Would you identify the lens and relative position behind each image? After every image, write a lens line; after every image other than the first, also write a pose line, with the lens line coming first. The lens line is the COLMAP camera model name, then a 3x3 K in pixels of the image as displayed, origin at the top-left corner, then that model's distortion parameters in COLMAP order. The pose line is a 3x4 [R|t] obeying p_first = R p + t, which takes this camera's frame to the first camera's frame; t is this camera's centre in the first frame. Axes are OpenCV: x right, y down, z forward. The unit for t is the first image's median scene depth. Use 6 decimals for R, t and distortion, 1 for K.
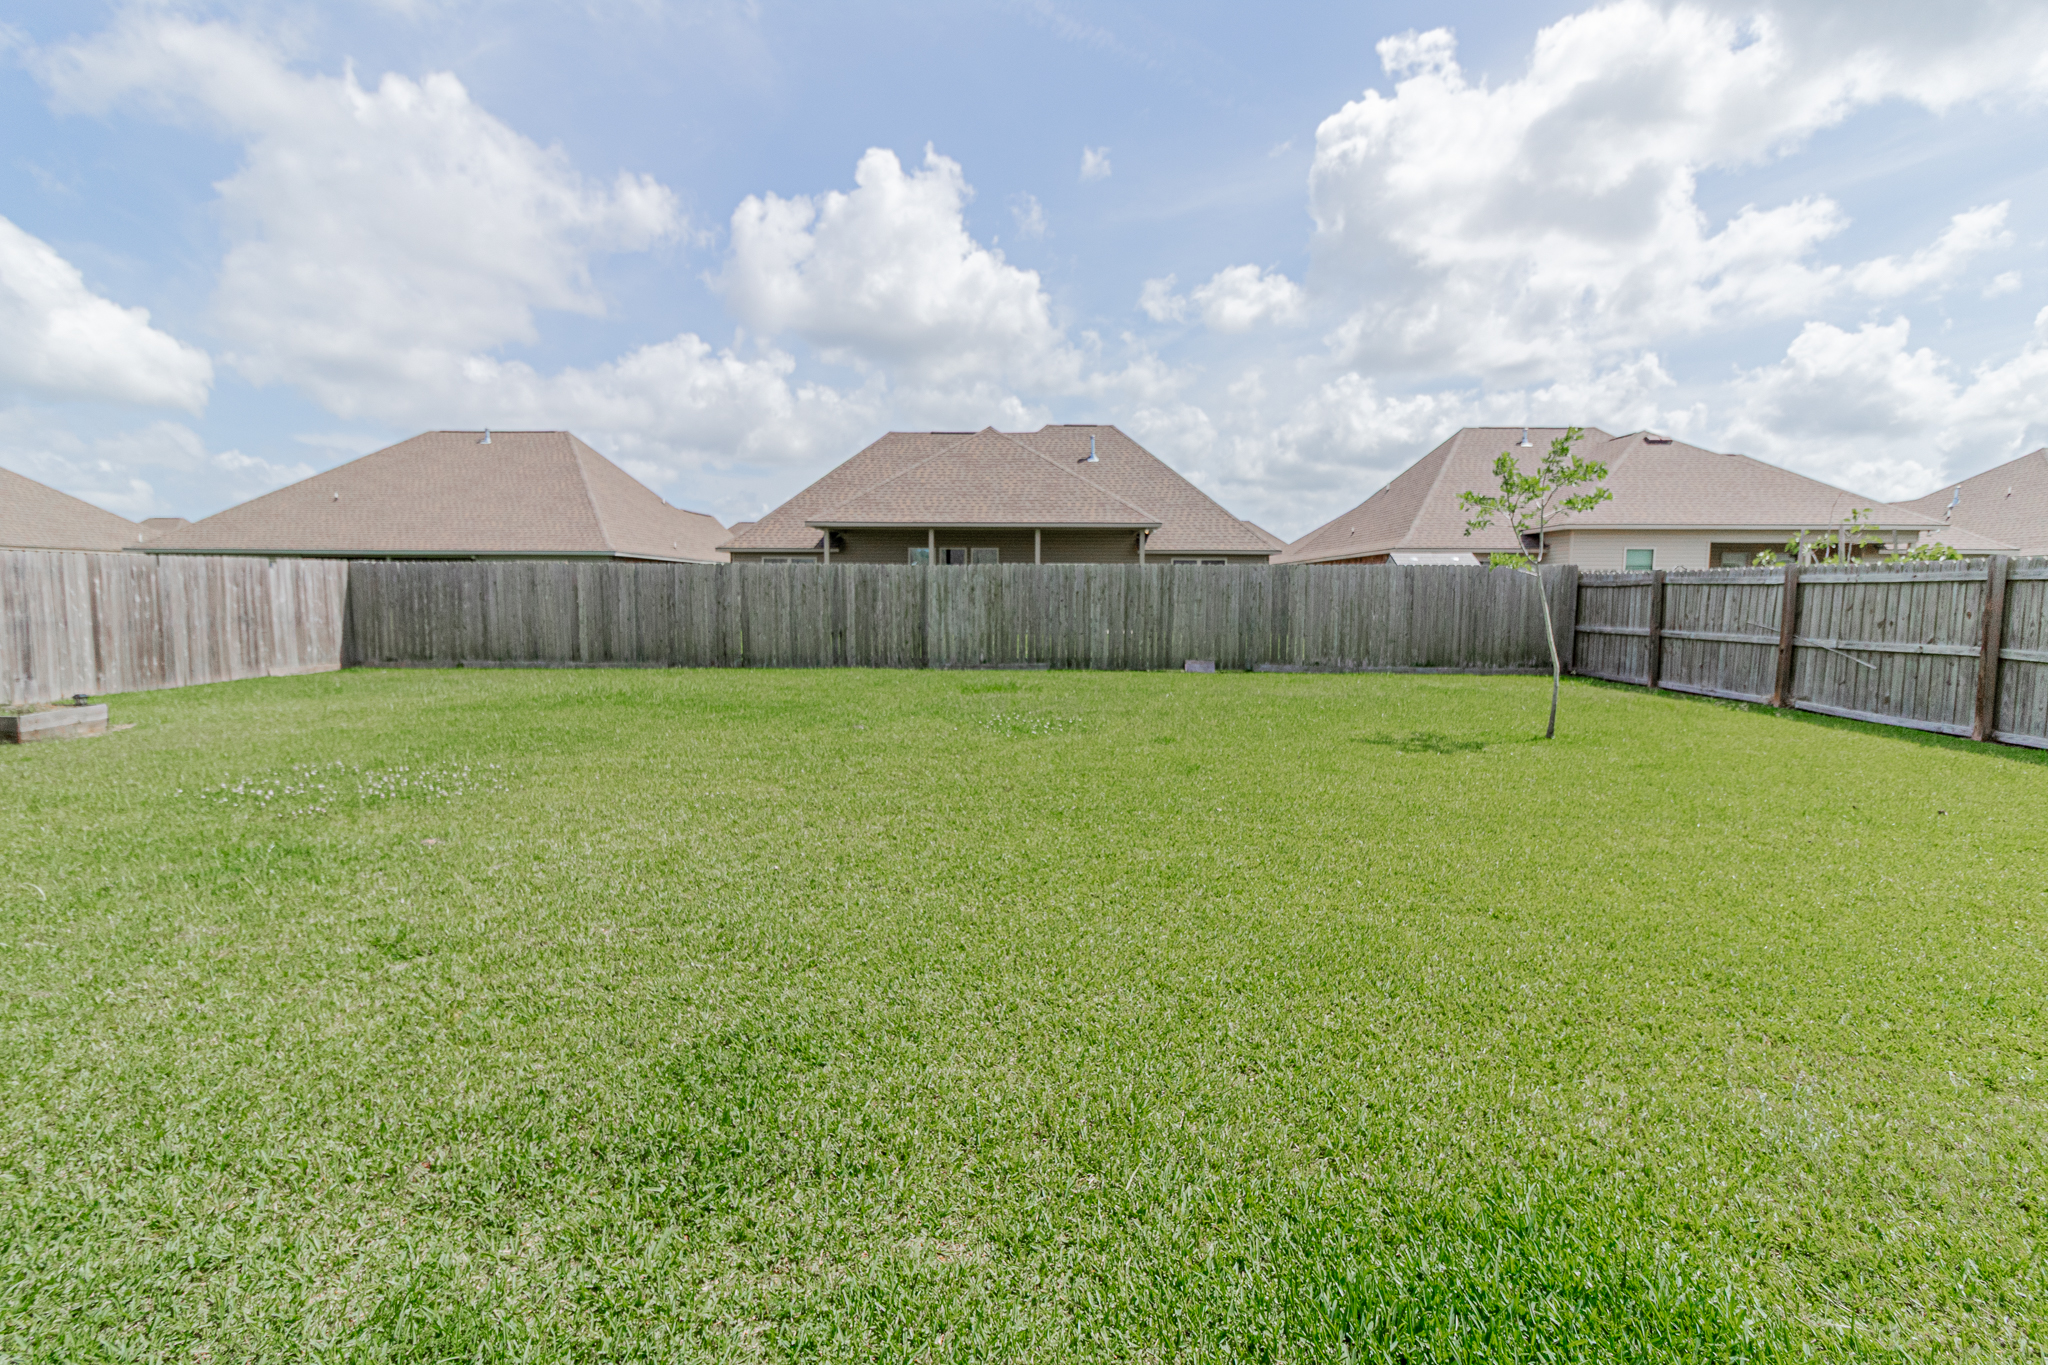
lens RADIAL K [[944.3, 0, 1025.9], [0, 944.3, 673.3], [0, 0, 1]] dist [0.002706, 0.001267]
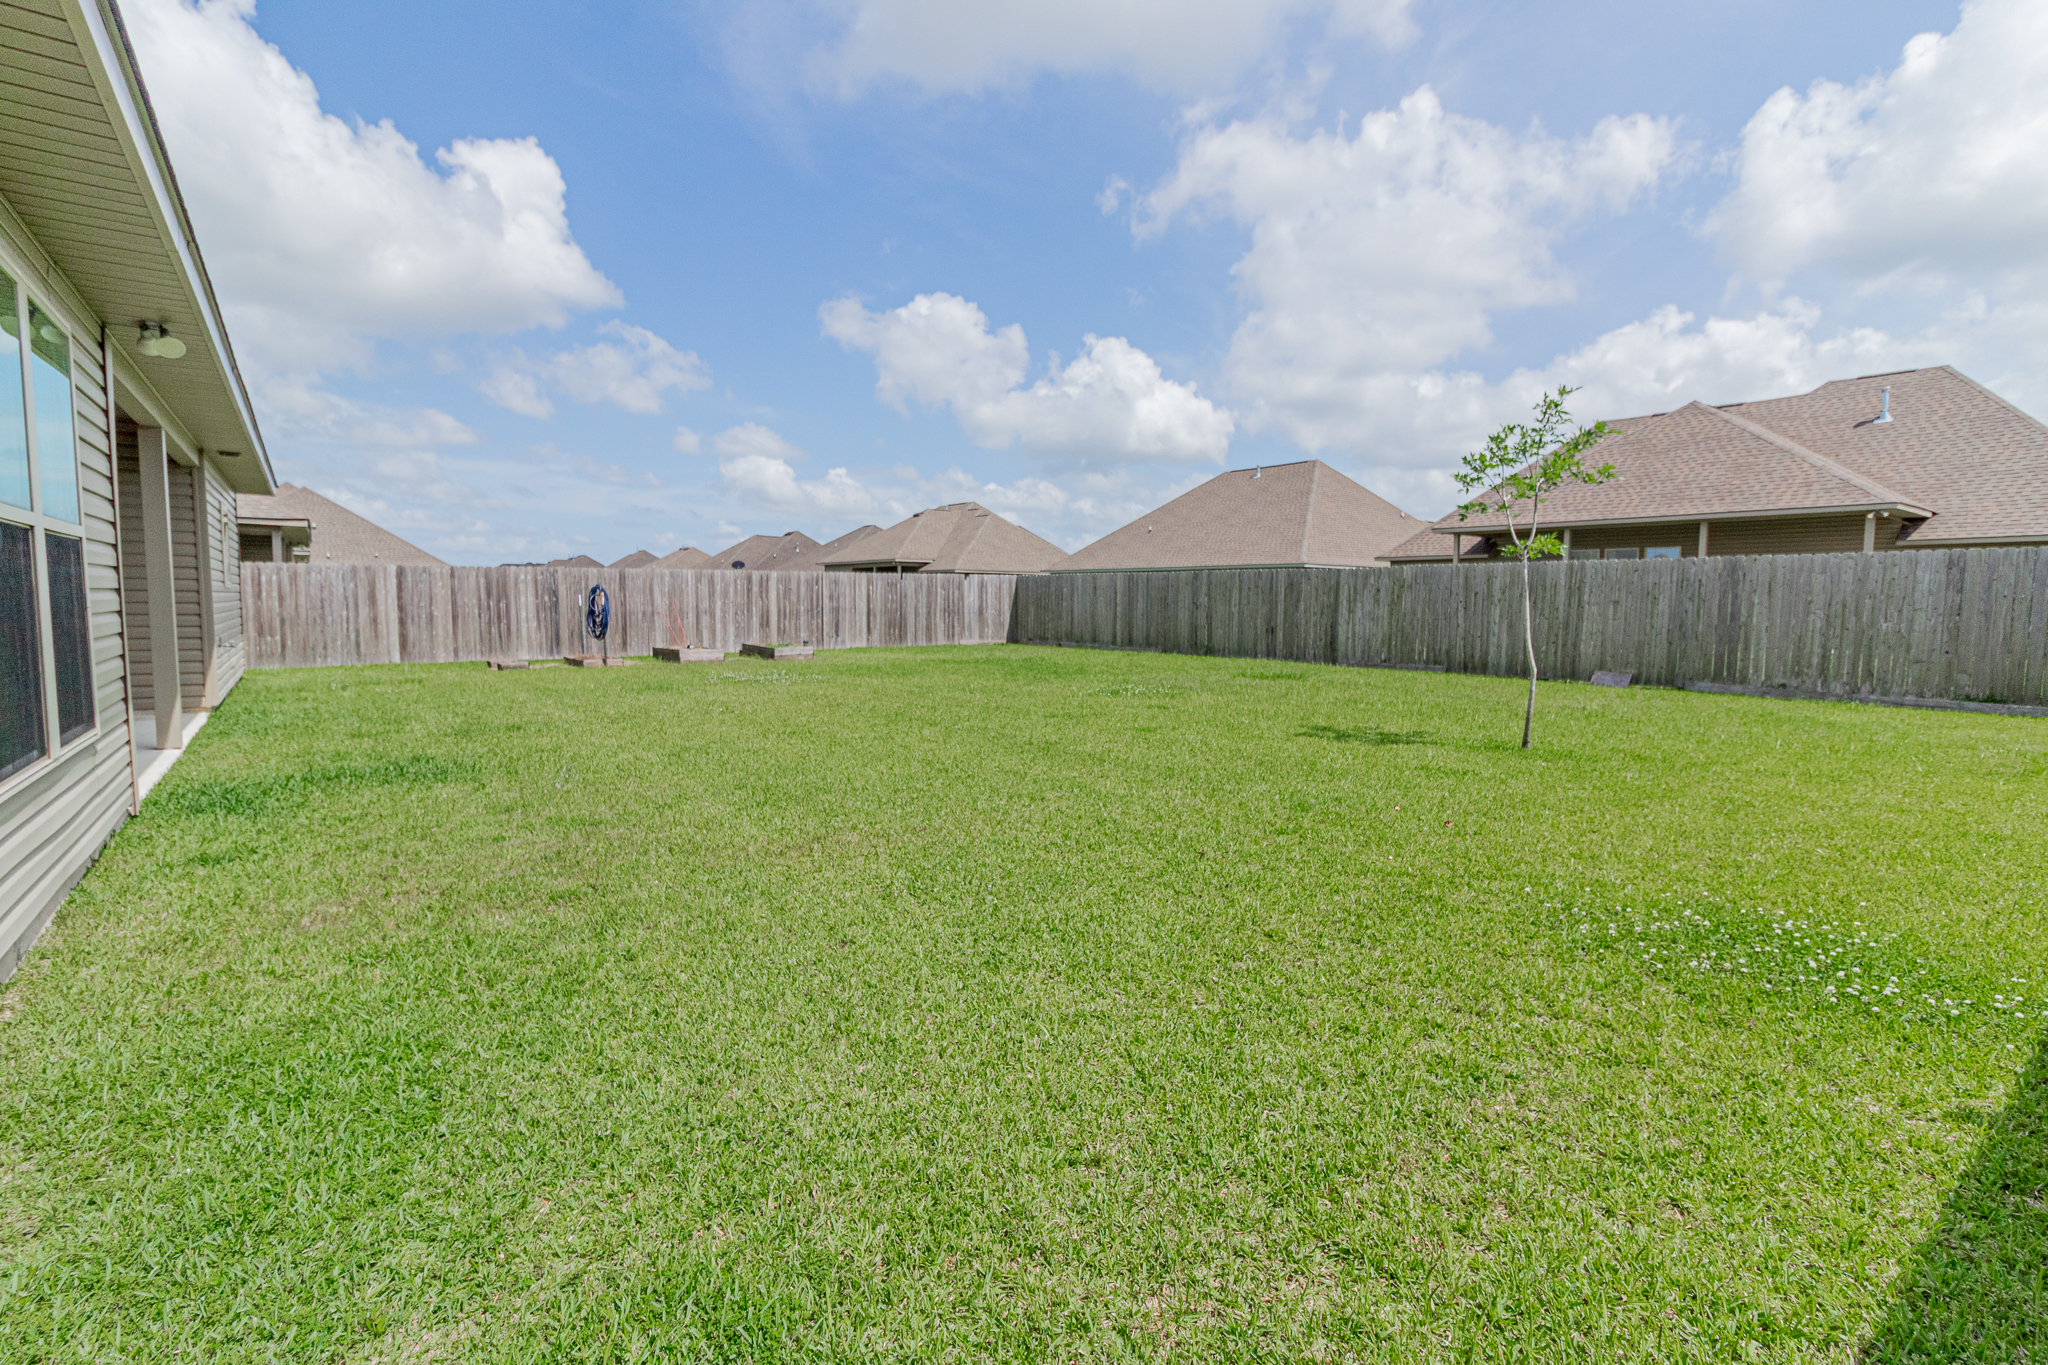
lens RADIAL K [[954.8, 0, 1032.6], [0, 954.8, 673.5], [0, 0, 1]] dist [0.007284, 0.000987]
pose [[0.618675, 0.061942, -0.783201, 0.538220], [-0.073396, 0.997084, 0.020880, 0.007828], [0.782211, 0.044566, 0.621417, 0.053087]]
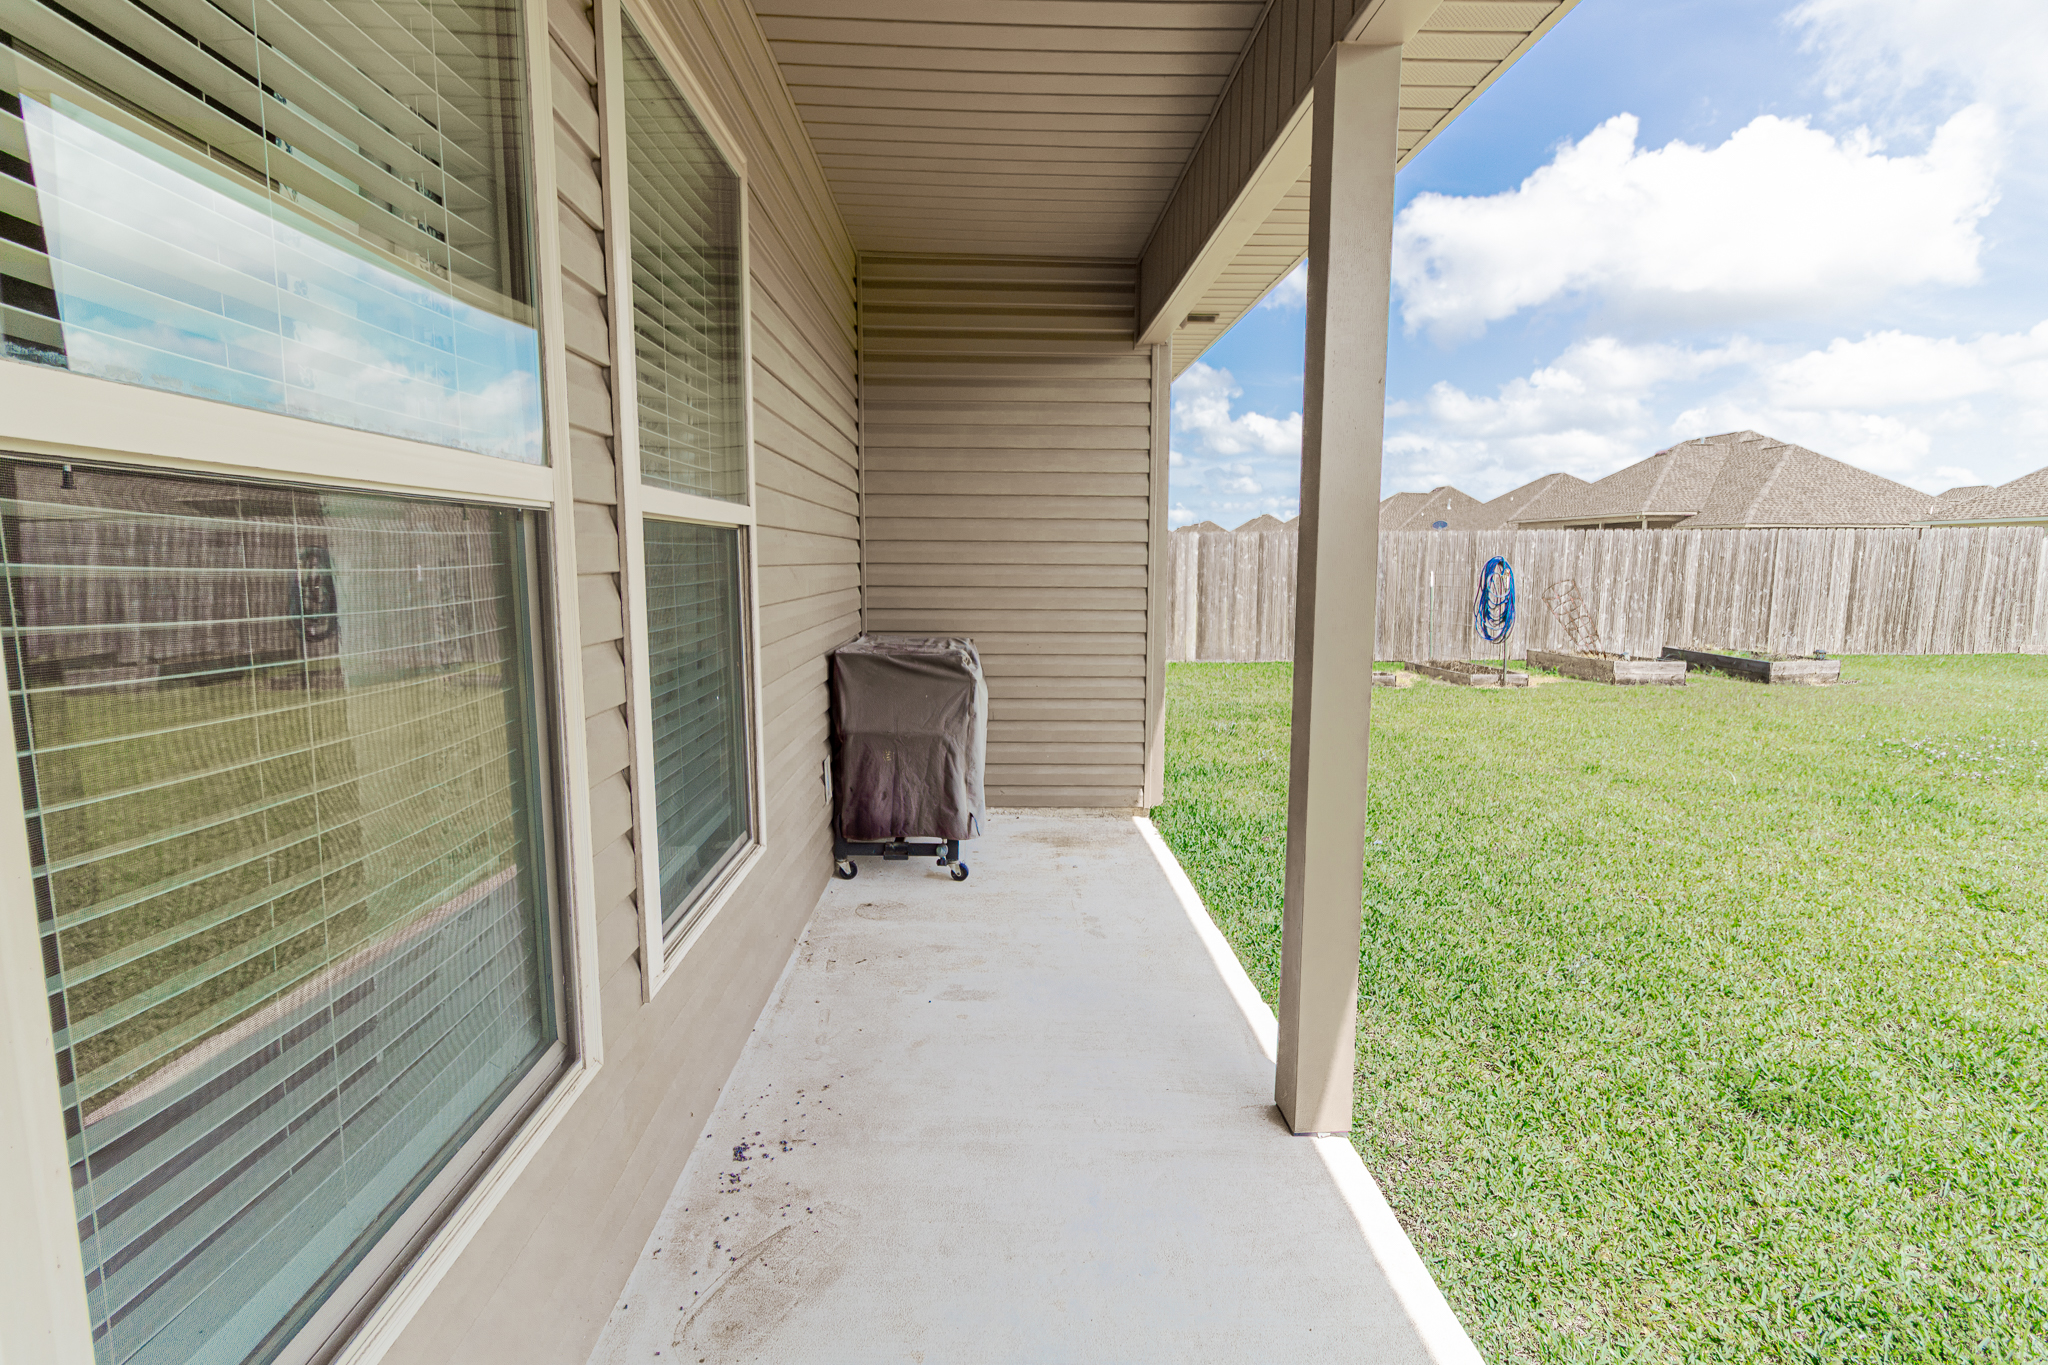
lens RADIAL K [[949.3, 0, 1033.1], [0, 949.3, 674.4], [0, 0, 1]] dist [0.002816, 0.000998]
pose [[0.066465, 0.117163, -0.990886, 0.065242], [-0.087995, 0.989901, 0.111144, 0.003686], [0.993901, 0.079806, 0.076103, -0.035469]]
